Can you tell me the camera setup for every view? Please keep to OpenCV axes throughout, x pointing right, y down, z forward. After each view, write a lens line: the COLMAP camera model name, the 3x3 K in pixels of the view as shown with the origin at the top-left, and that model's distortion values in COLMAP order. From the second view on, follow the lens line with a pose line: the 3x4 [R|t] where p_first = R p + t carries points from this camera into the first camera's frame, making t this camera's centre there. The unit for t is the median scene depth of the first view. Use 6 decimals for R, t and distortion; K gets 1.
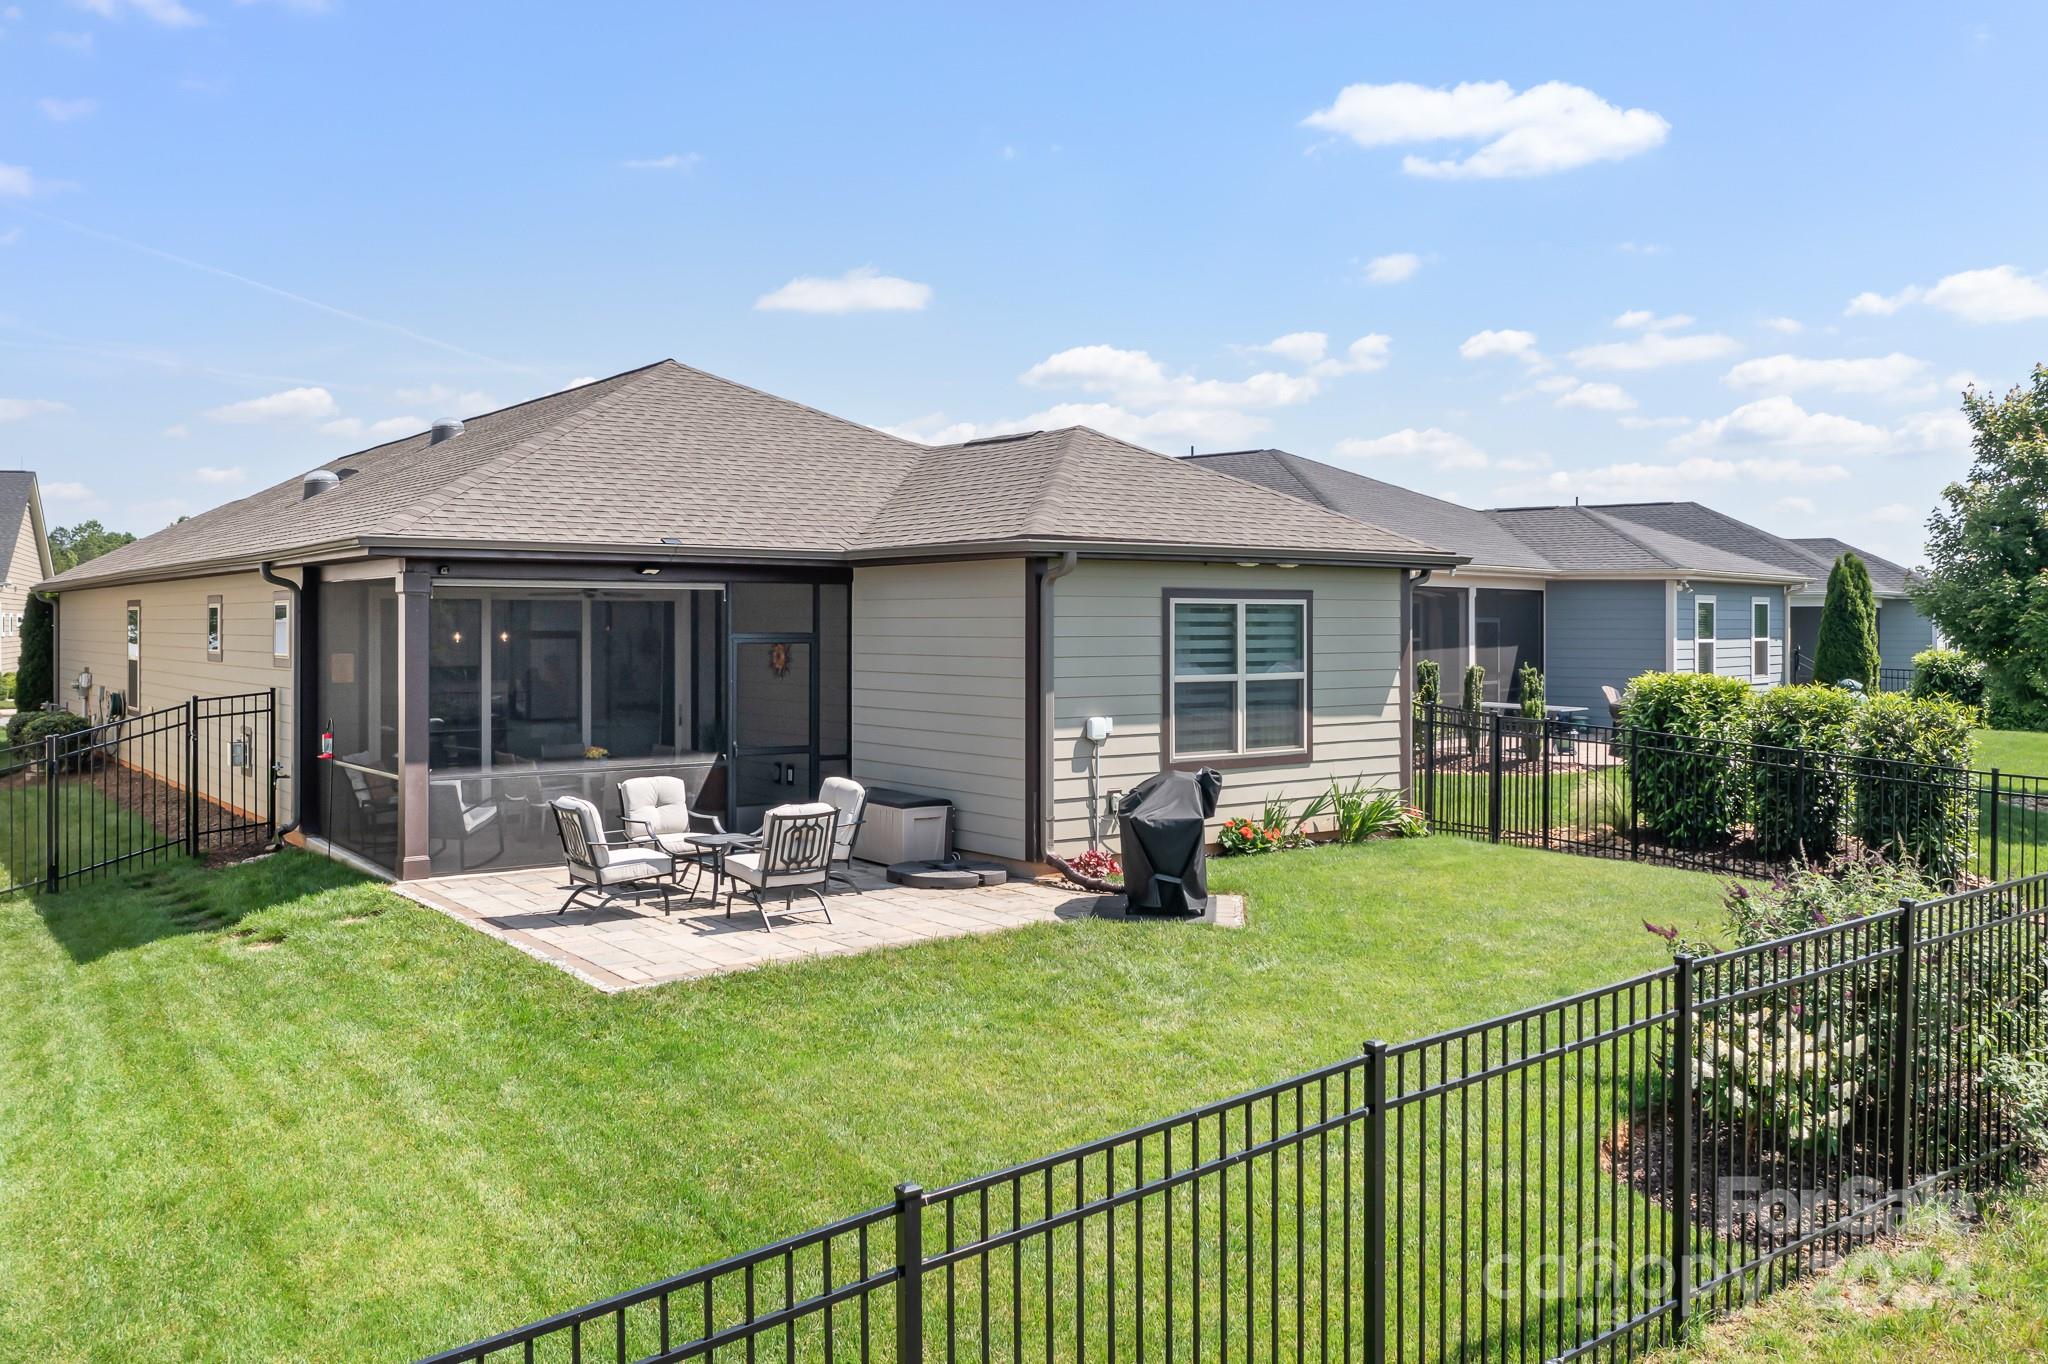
lens RADIAL K [[1639.2, 0, 1024.1], [0, 1639.2, 617.2], [0, 0, 1]] dist [-0.008565, -0.001660]
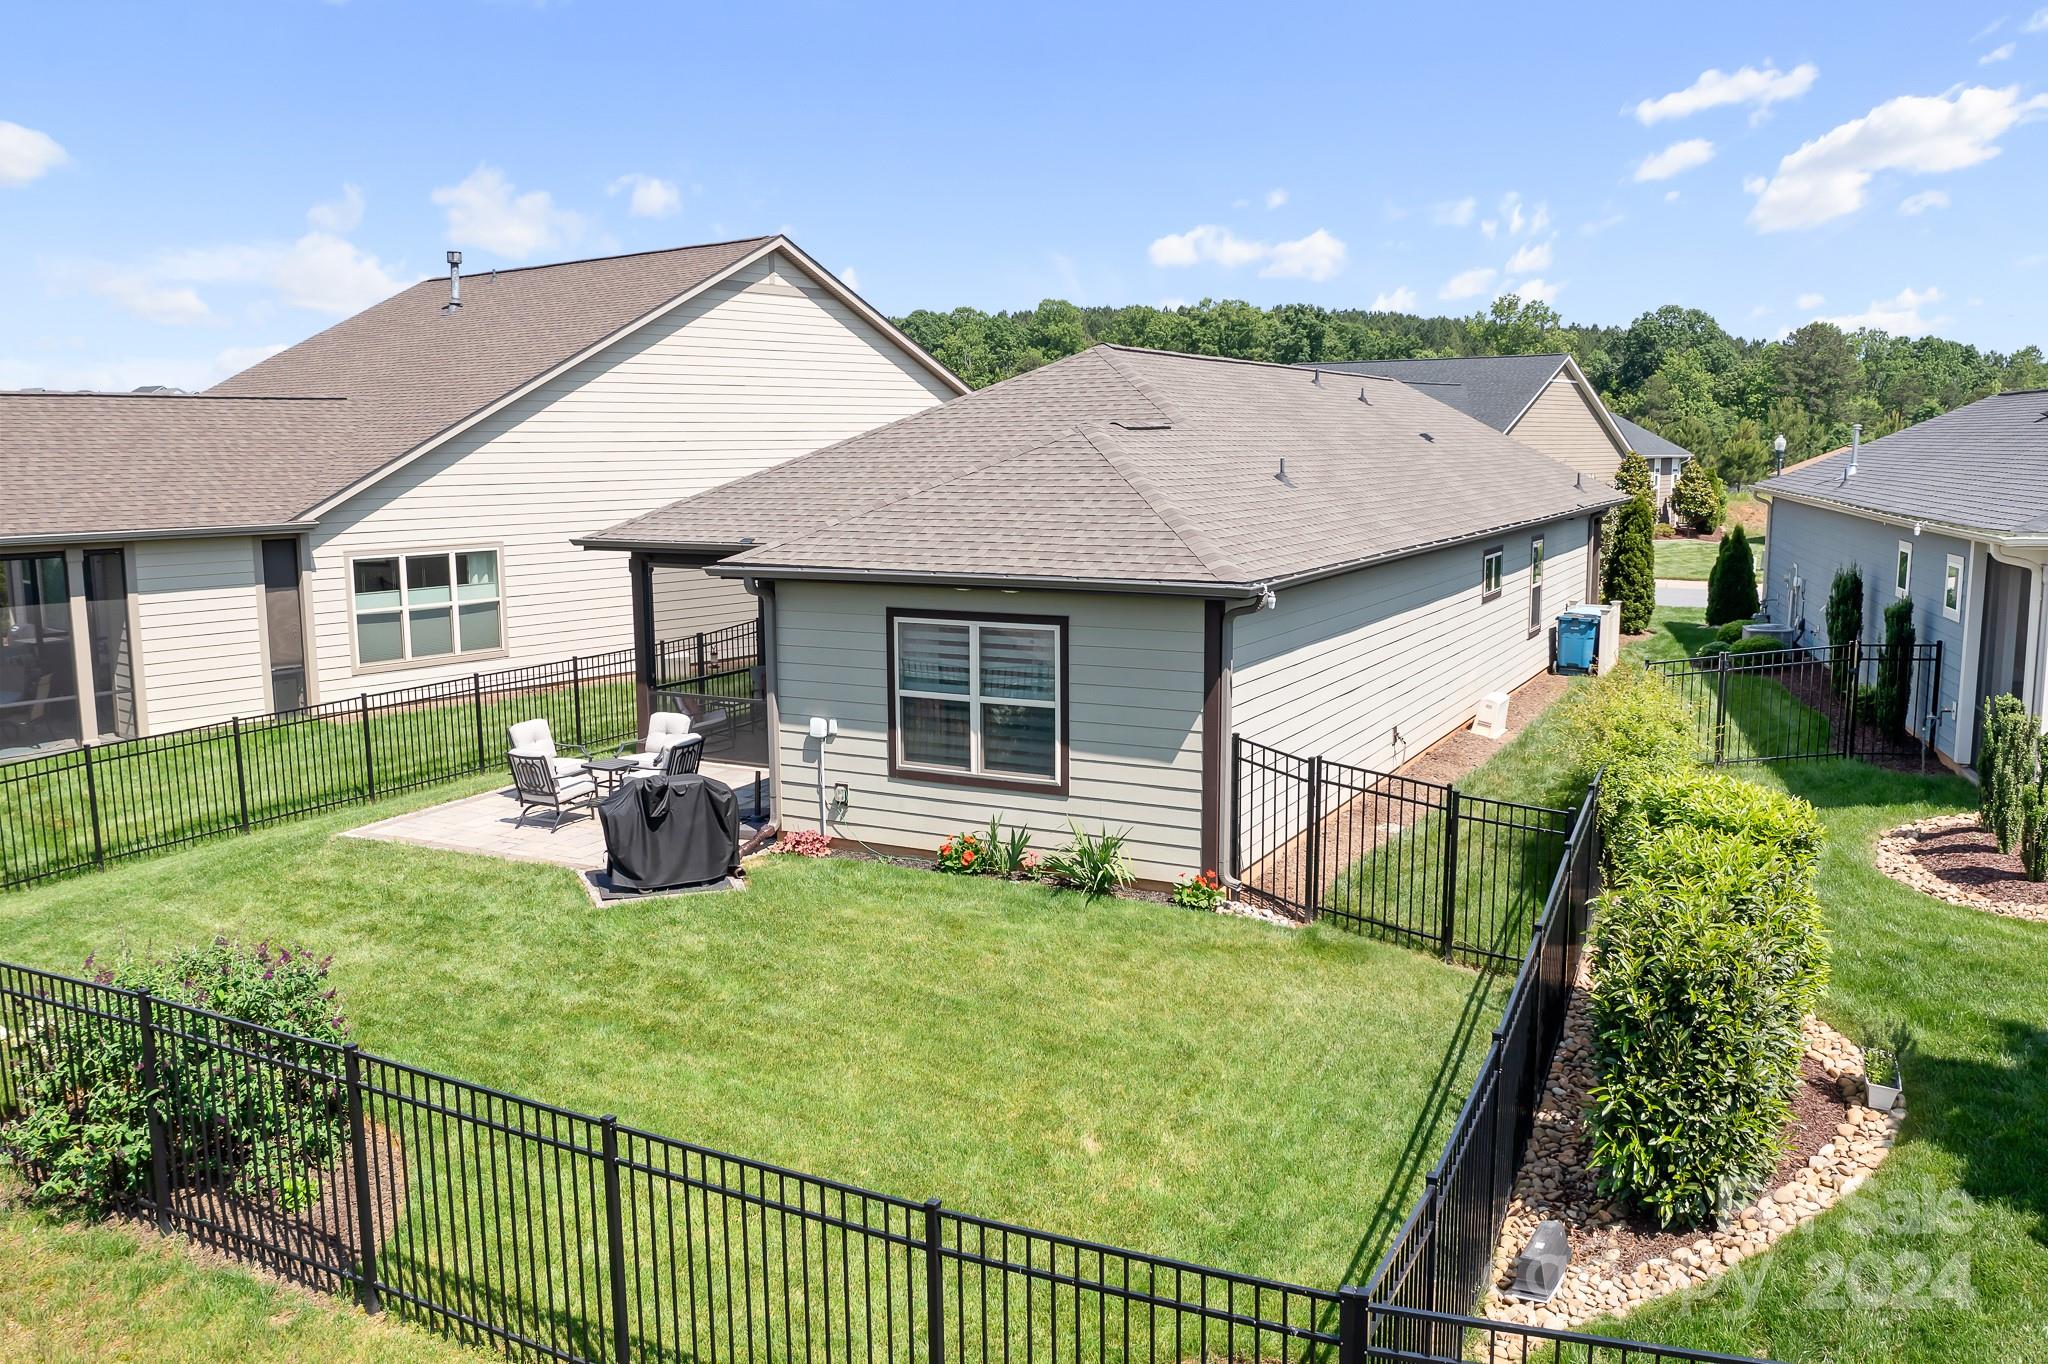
lens RADIAL K [[1611.4, 0, 1024.0], [0, 1611.4, 682.0], [0, 0, 1]] dist [-0.030710, 0.000431]
pose [[0.417359, 0.131560, -0.899168, 1.065052], [0.010176, 0.988727, 0.149386, -0.124688], [0.908685, -0.071498, 0.411315, 0.642985]]
